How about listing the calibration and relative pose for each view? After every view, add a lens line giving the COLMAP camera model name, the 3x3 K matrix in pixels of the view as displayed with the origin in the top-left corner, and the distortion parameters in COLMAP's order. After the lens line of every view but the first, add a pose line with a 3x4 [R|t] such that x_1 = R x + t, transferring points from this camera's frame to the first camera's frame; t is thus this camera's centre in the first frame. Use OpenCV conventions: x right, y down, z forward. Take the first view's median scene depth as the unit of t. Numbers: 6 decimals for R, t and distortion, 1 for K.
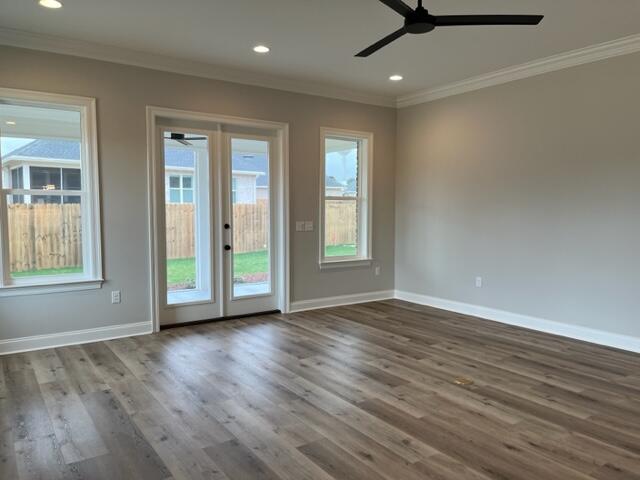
lens RADIAL K [[480.6, 0, 317.5], [0, 480.6, 244.7], [0, 0, 1]] dist [0.041223, -0.056924]
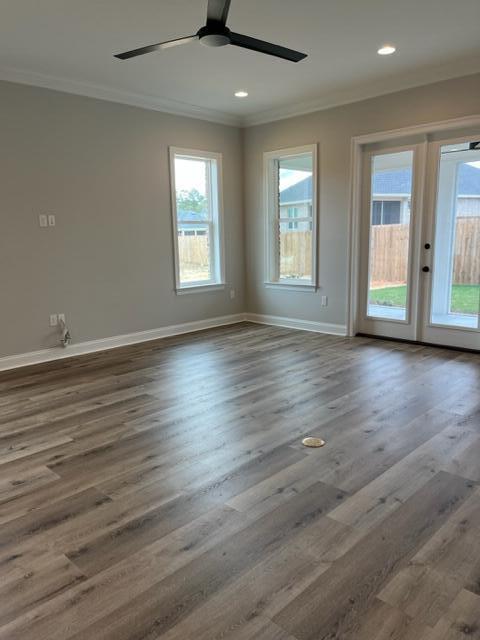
lens RADIAL K [[480.6, 0, 241.3], [0, 480.6, 320.3], [0, 0, 1]] dist [0.041223, -0.056924]
pose [[0.191640, 0.169067, -0.966794, 0.698132], [-0.048627, 0.985477, 0.162695, -0.032961], [0.980260, 0.015833, 0.197078, 0.482632]]
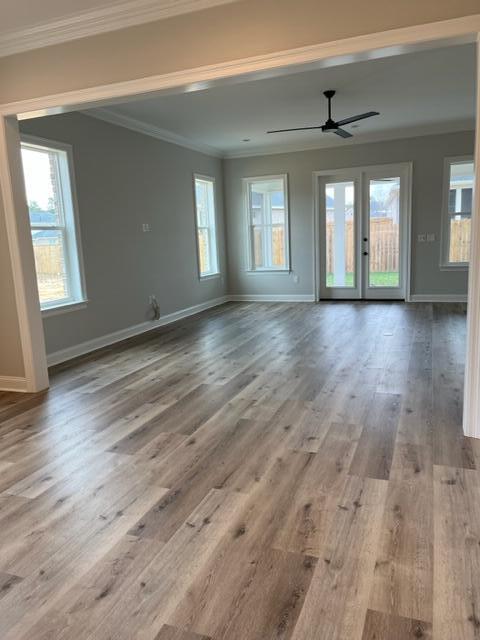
lens RADIAL K [[480.6, 0, 239.0], [0, 480.6, 320.0], [0, 0, 1]] dist [0.041223, -0.056924]
pose [[0.563166, 0.115253, -0.818267, 0.905334], [-0.013997, 0.991414, 0.130007, 0.022234], [0.826225, -0.061762, 0.559944, -0.216684]]
